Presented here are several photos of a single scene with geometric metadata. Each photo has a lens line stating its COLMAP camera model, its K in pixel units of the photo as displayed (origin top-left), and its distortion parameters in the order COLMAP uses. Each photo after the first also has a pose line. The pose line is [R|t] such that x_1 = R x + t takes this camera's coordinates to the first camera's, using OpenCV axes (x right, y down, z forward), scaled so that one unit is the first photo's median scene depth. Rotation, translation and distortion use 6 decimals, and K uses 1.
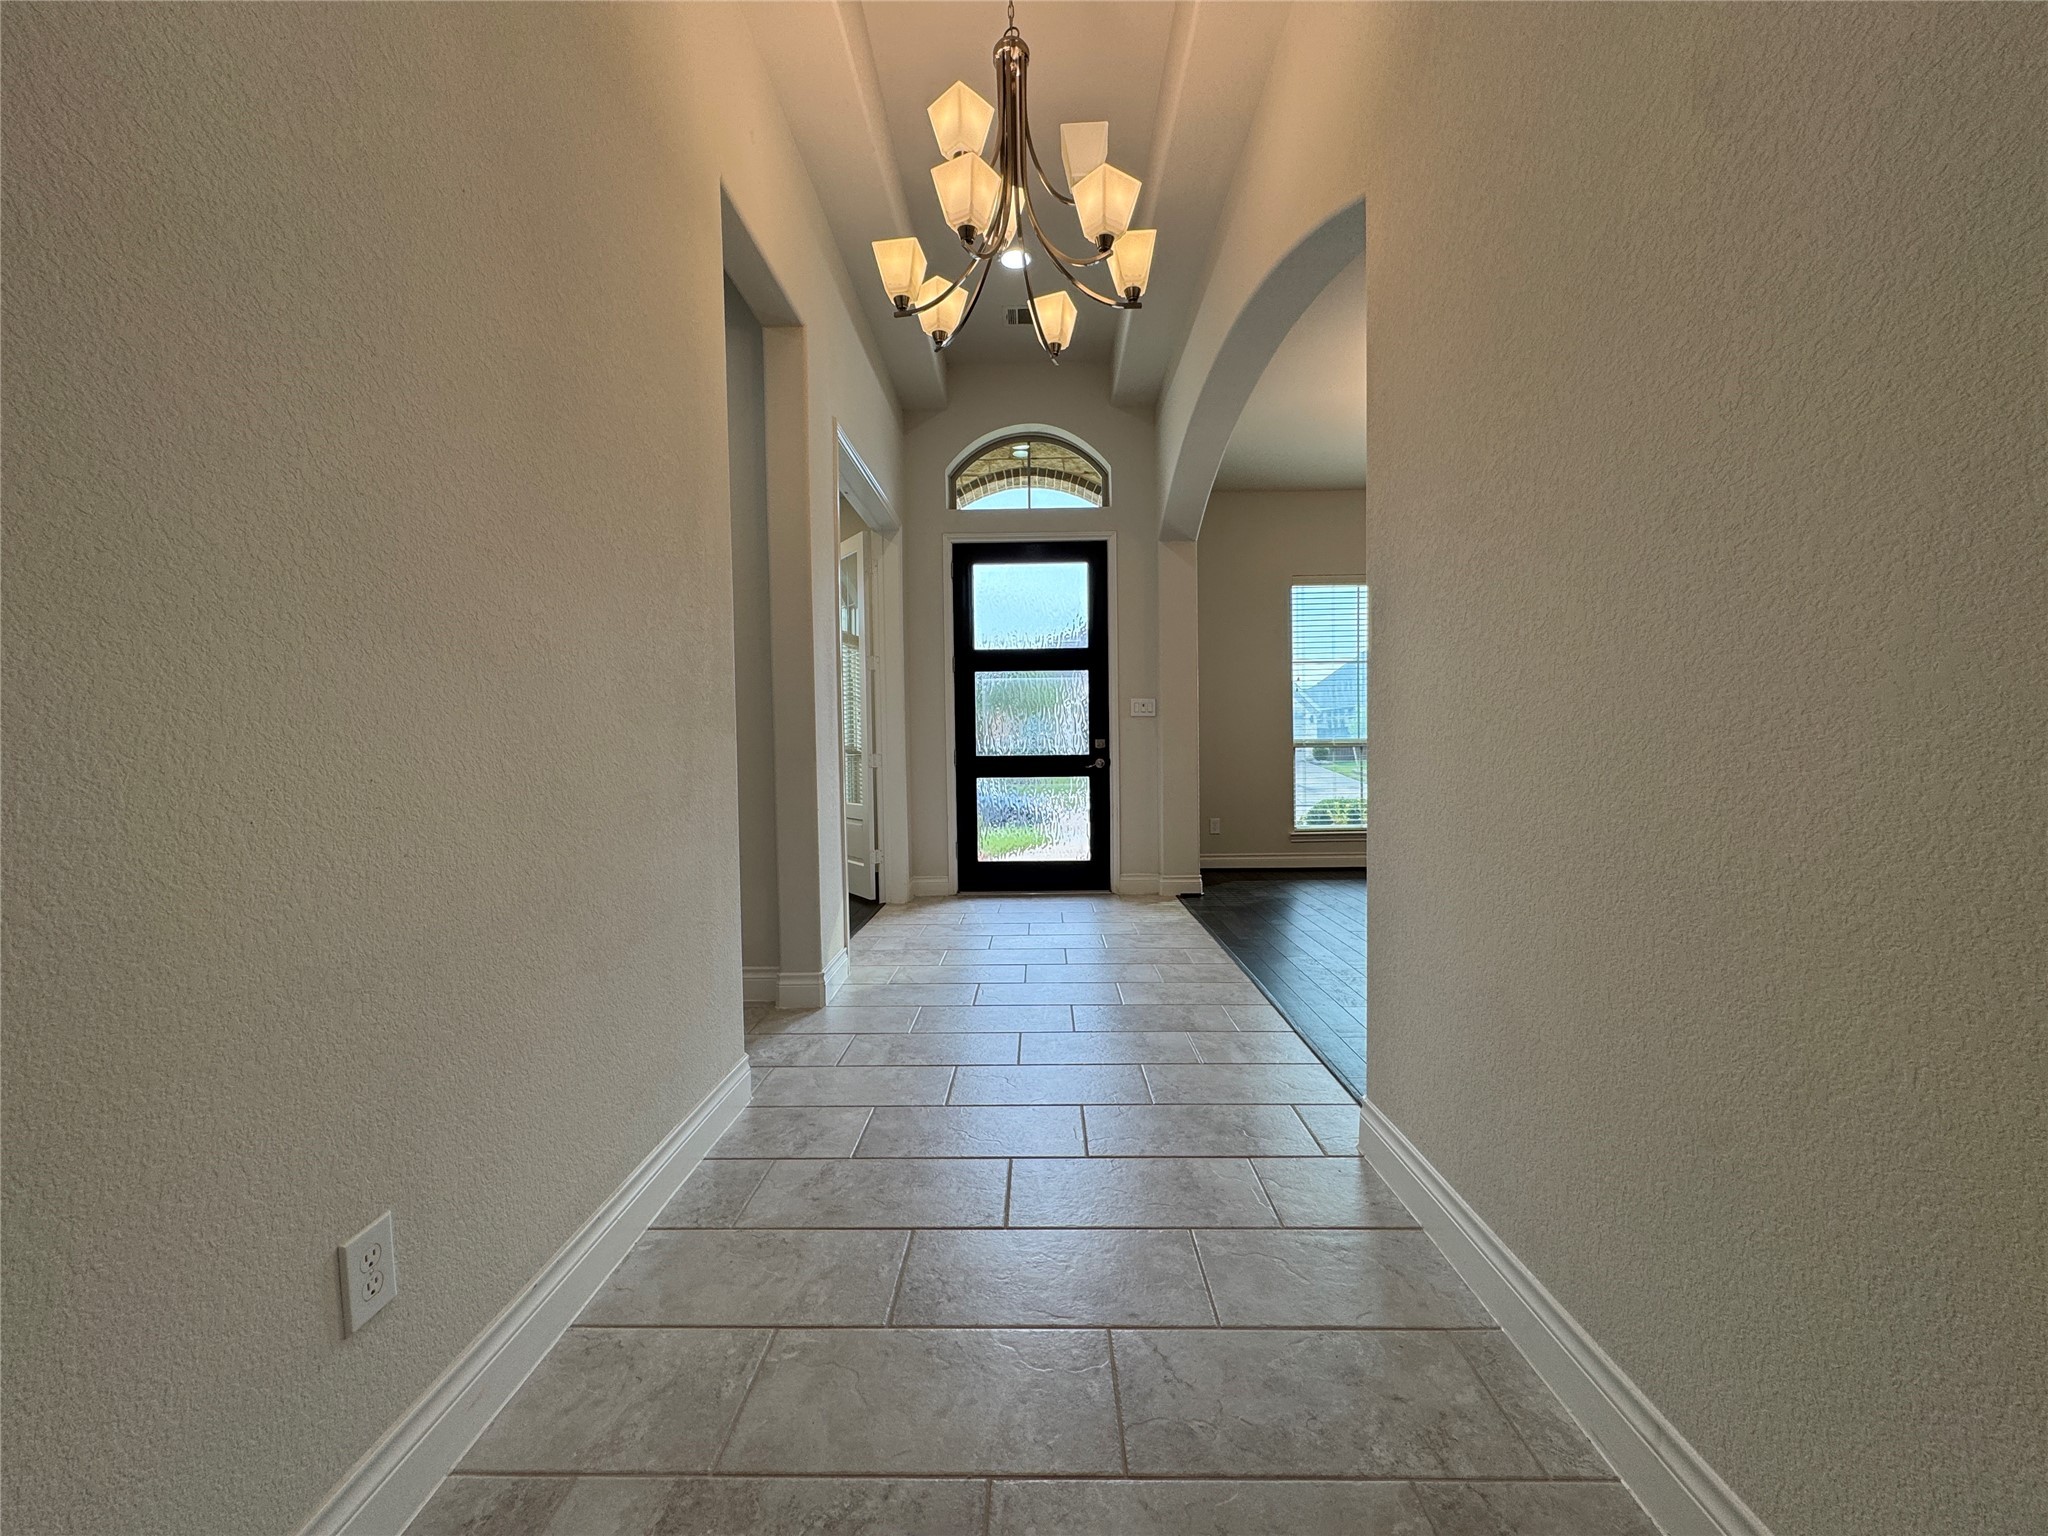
lens RADIAL K [[817.8, 0, 1020.8], [0, 817.8, 774.7], [0, 0, 1]] dist [-0.002629, 0.000703]
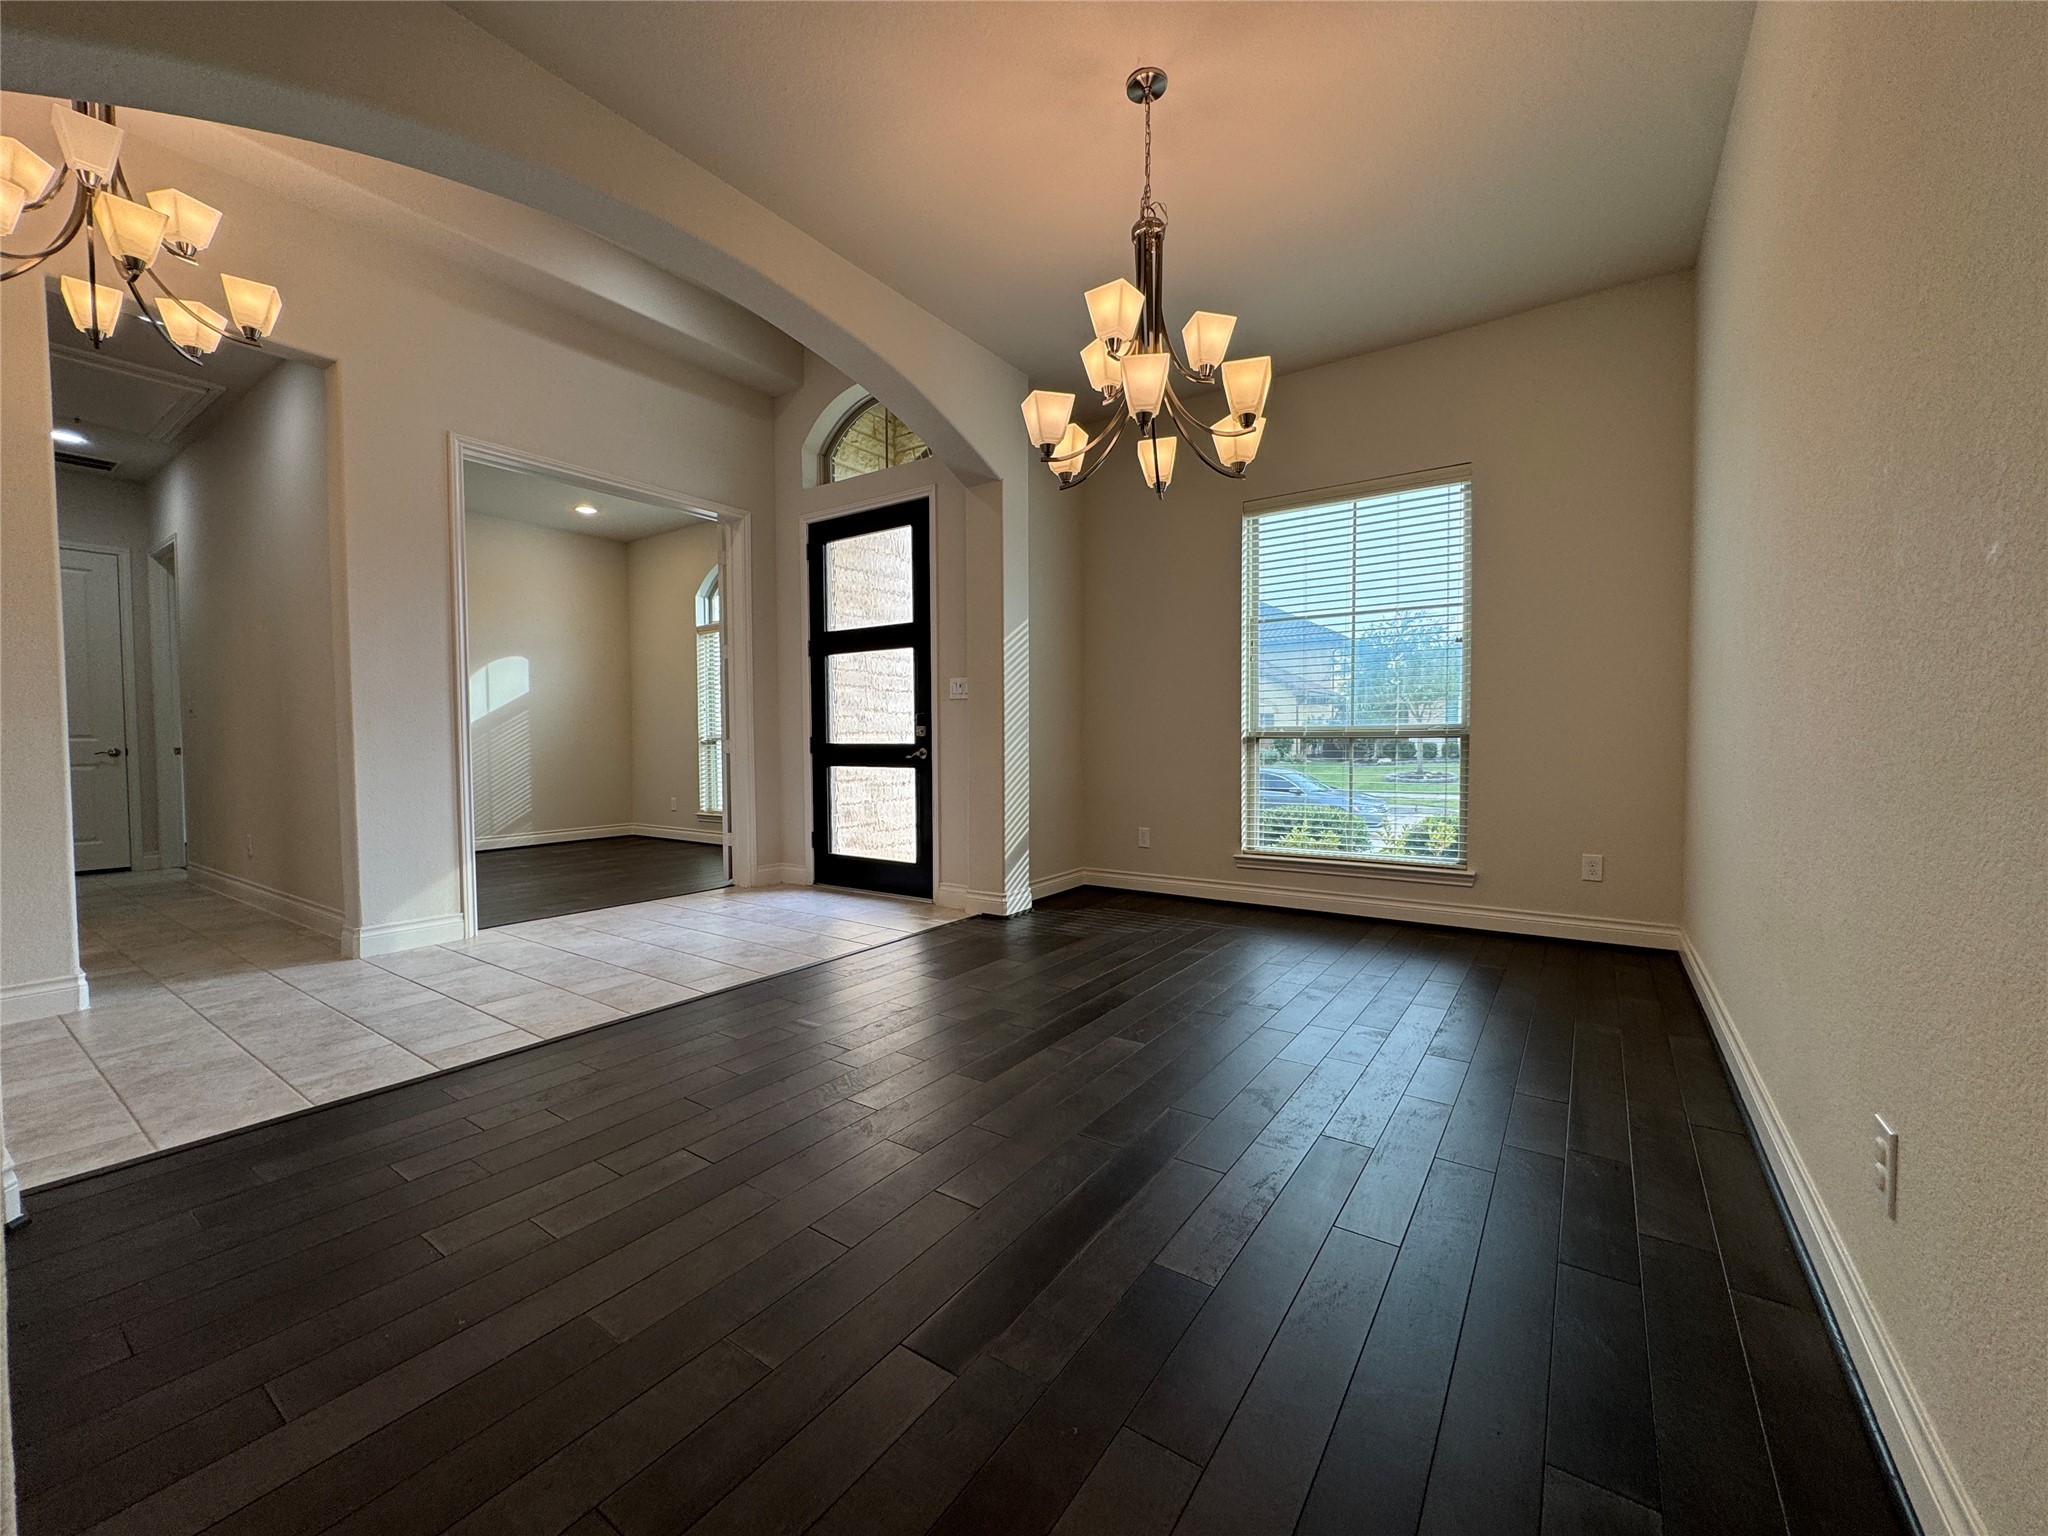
lens RADIAL K [[817.8, 0, 1038.0], [0, 817.8, 778.1], [0, 0, 1]] dist [-0.002629, 0.000703]
pose [[0.832683, 0.036489, -0.552546, 0.684312], [-0.027043, 0.999316, 0.025240, -0.013310], [0.553089, -0.006074, 0.833100, 0.336745]]
